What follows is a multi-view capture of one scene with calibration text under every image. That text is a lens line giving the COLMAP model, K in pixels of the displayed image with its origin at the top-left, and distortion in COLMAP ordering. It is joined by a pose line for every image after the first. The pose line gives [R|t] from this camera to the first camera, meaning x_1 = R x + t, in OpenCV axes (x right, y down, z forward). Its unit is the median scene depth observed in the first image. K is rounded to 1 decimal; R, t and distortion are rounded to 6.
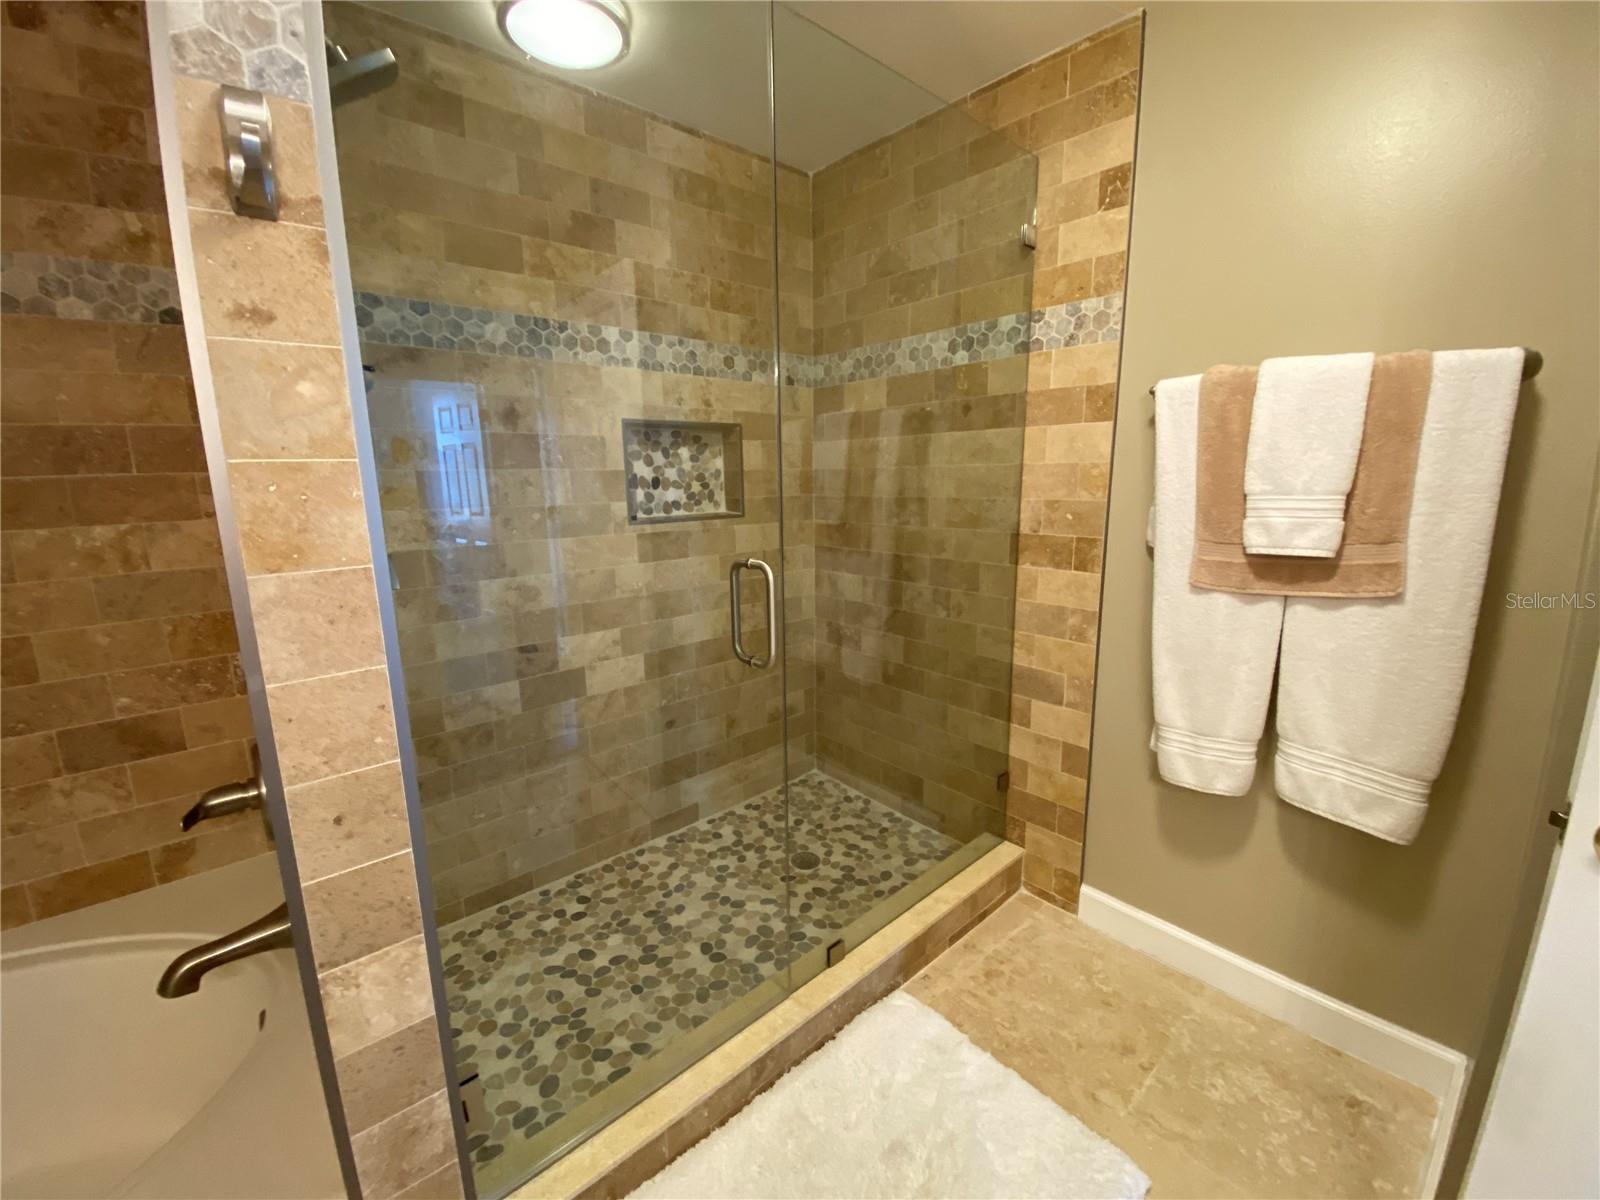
lens RADIAL K [[654.6, 0, 795.4], [0, 654.6, 590.8], [0, 0, 1]] dist [-0.000547, -0.011432]
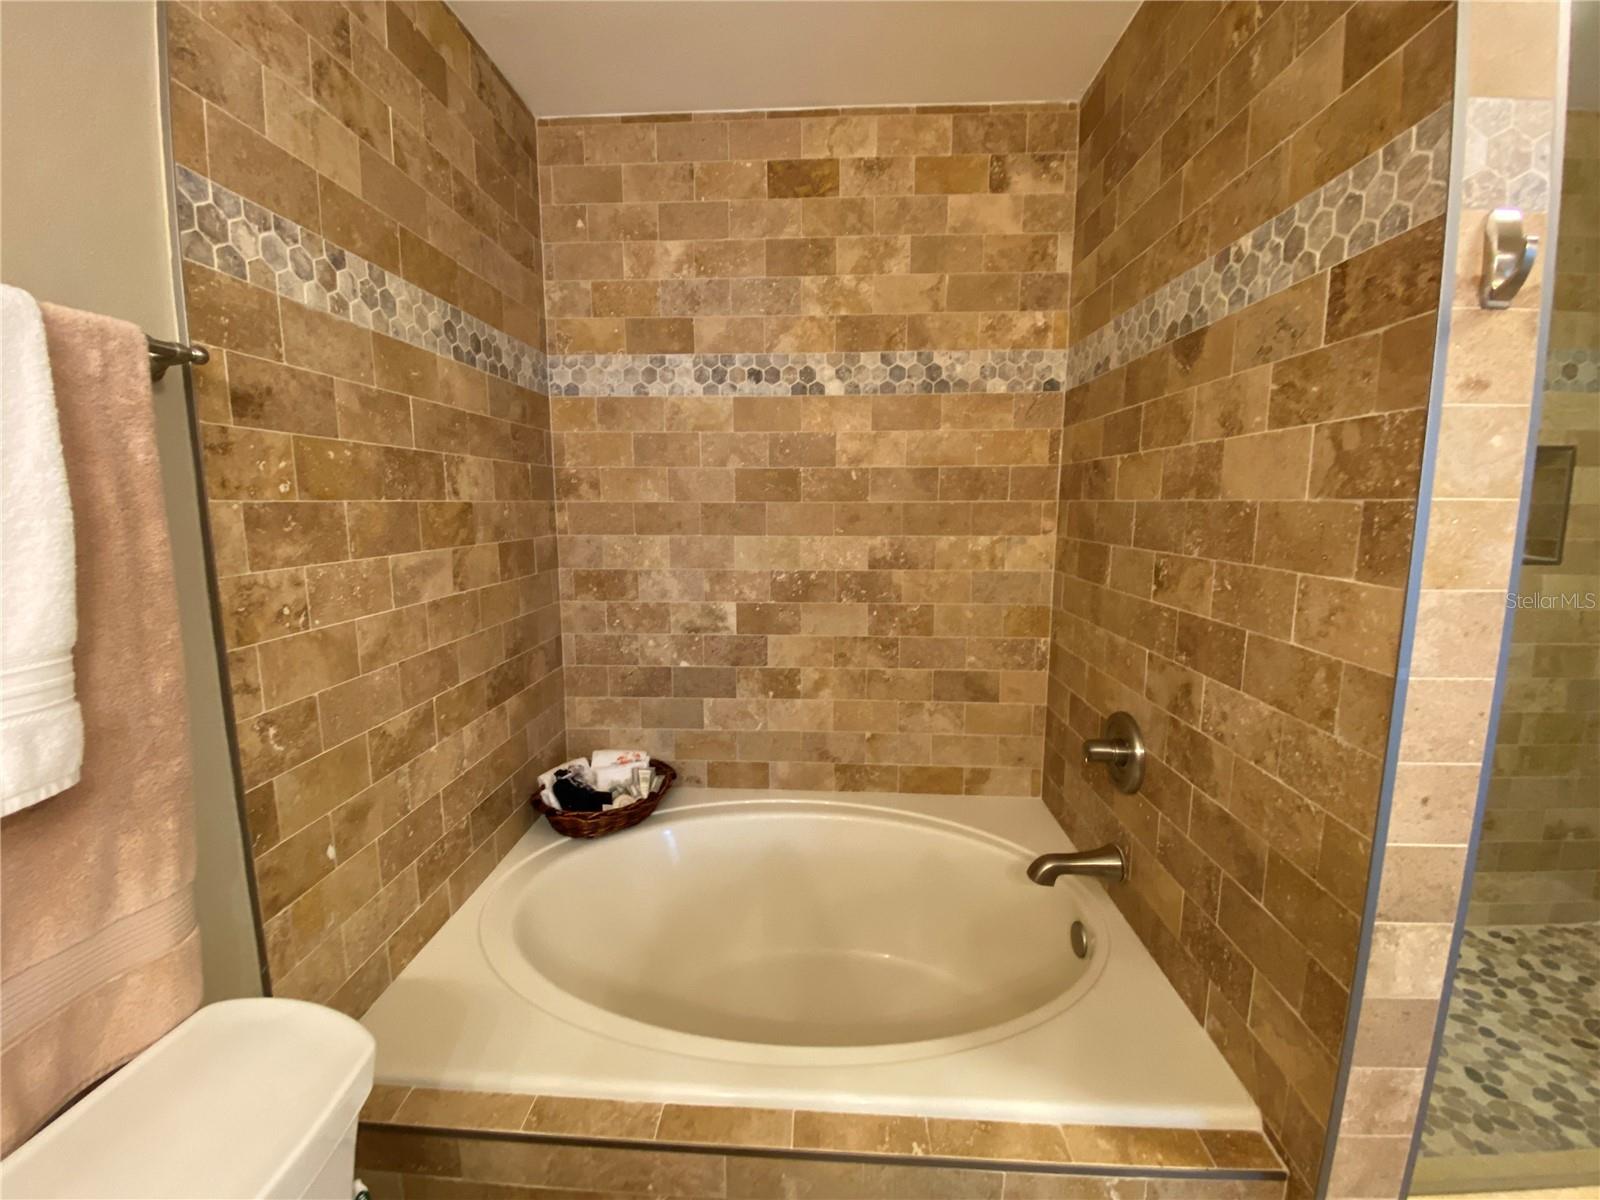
lens RADIAL K [[649.3, 0, 805.1], [0, 649.3, 593.9], [0, 0, 1]] dist [0.034783, -0.025163]
pose [[0.720131, 0.118379, -0.683665, -0.363547], [-0.144391, 0.989334, 0.019214, 0.058221], [0.678648, 0.084878, 0.729543, -0.327896]]
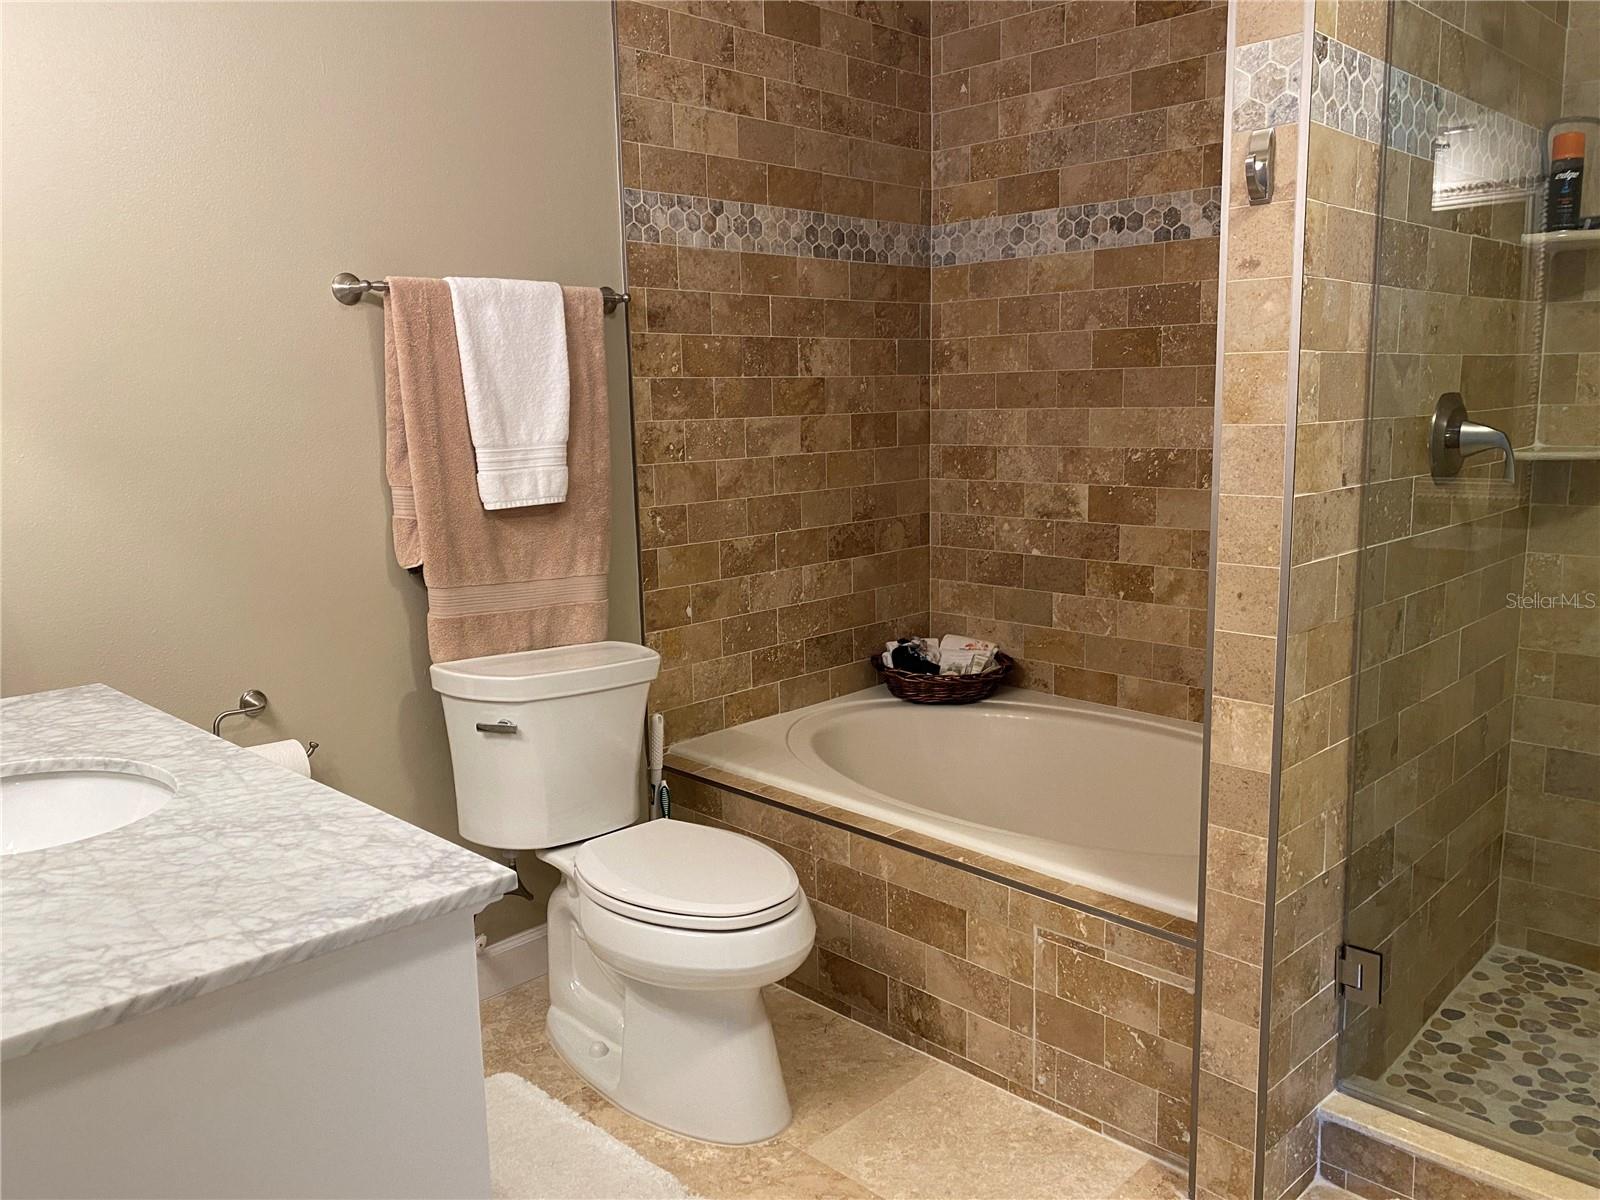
lens RADIAL K [[1232.4, 0, 824.5], [0, 1232.4, 605.9], [0, 0, 1]] dist [0.111417, -0.181617]
pose [[0.085678, 0.190351, -0.977970, 0.975293], [-0.168051, 0.970277, 0.174131, 0.019284], [0.982048, 0.149430, 0.115120, -0.124709]]
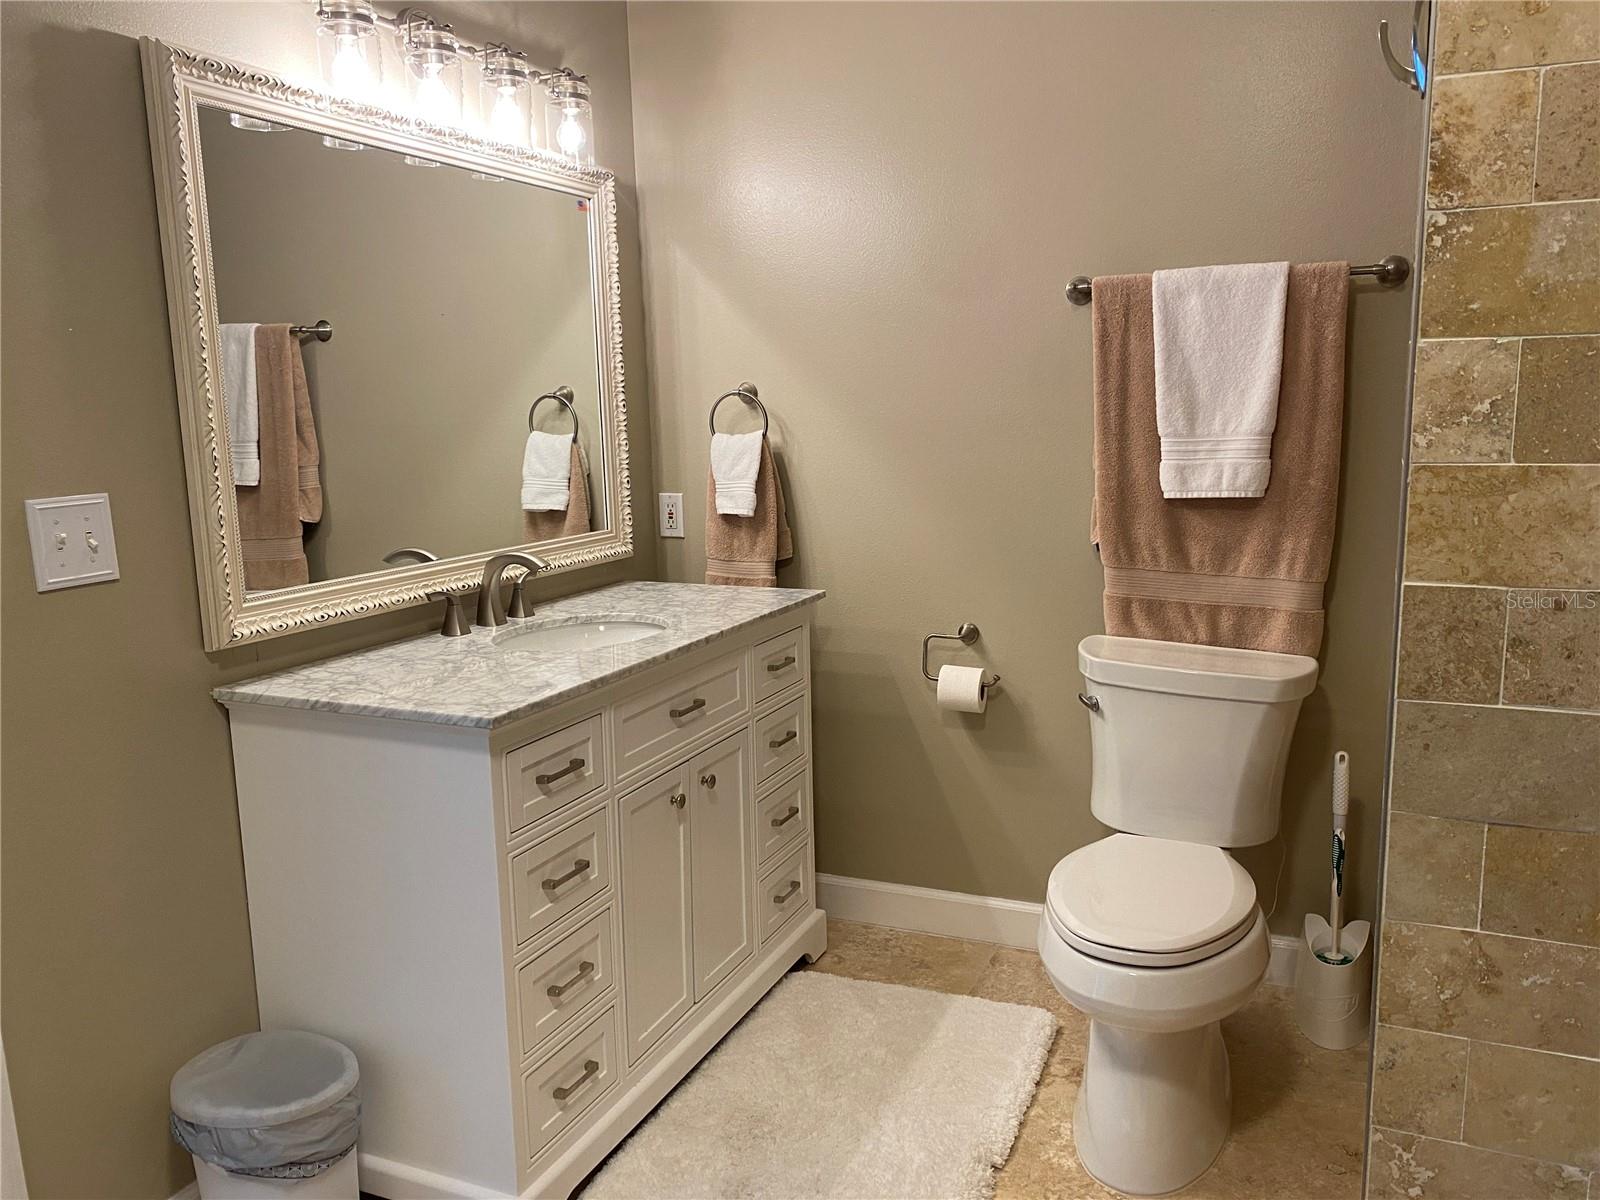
lens RADIAL K [[1232.4, 0, 824.5], [0, 1232.4, 605.9], [0, 0, 1]] dist [0.111417, -0.181617]
pose [[-0.899738, 0.113053, -0.421533, 0.362179], [-0.040662, 0.939950, 0.338881, -0.179638], [0.434532, 0.322045, -0.841112, 1.006380]]
